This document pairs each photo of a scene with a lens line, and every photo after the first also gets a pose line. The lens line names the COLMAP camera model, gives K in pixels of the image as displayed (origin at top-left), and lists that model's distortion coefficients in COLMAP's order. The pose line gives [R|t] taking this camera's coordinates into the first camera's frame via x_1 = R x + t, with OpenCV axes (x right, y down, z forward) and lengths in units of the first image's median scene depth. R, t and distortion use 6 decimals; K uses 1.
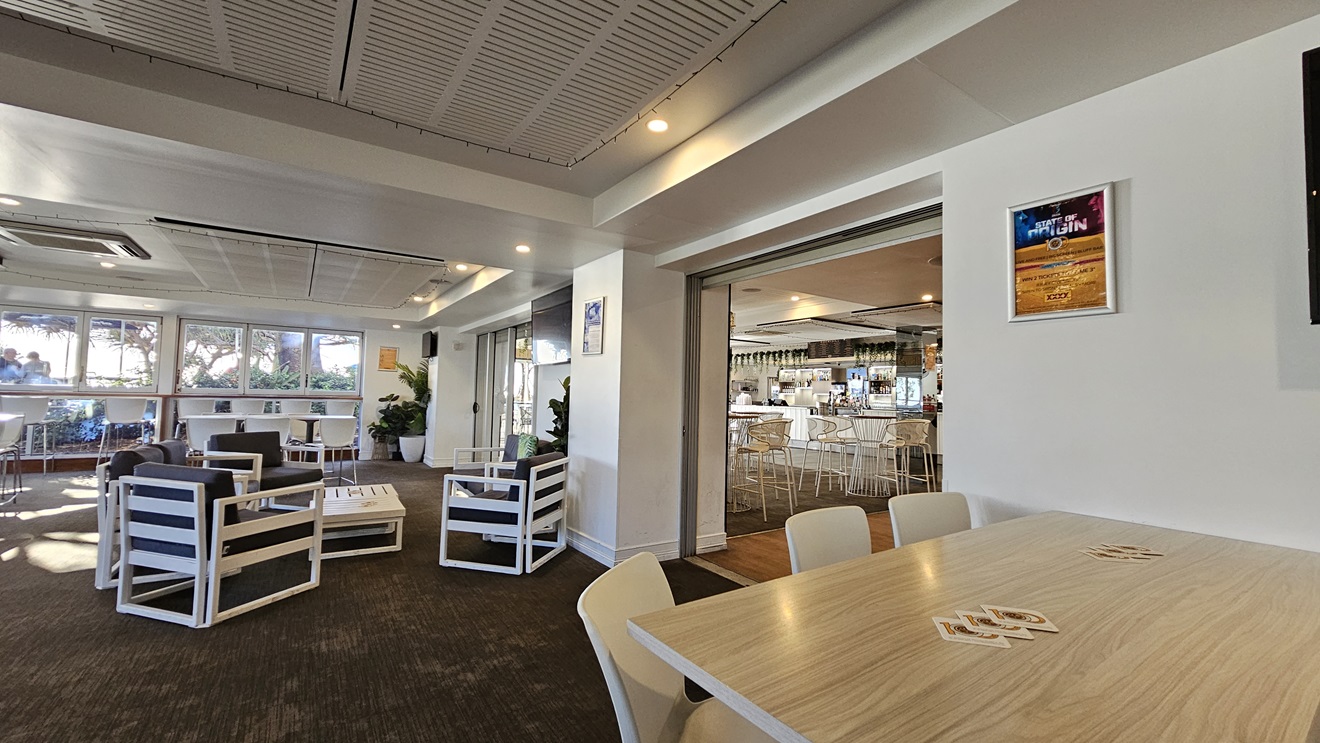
lens RADIAL K [[537.7, 0, 655.4], [0, 537.7, 367.9], [0, 0, 1]] dist [-0.002626, 0.000957]
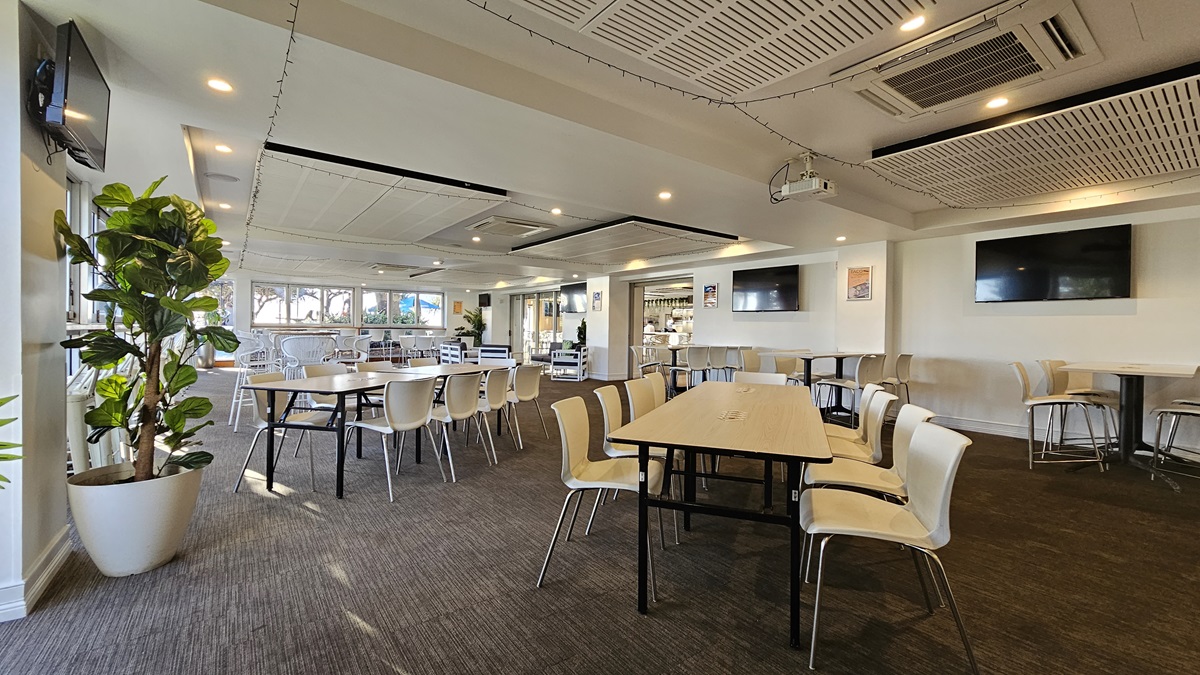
lens RADIAL K [[488.8, 0, 595.8], [0, 488.8, 334.3], [0, 0, 1]] dist [-0.002626, 0.000957]
pose [[0.998522, -0.009964, 0.053430, -0.114714], [0.006580, 0.997983, 0.063147, -0.027839], [-0.053952, -0.062702, 0.996573, -0.699349]]
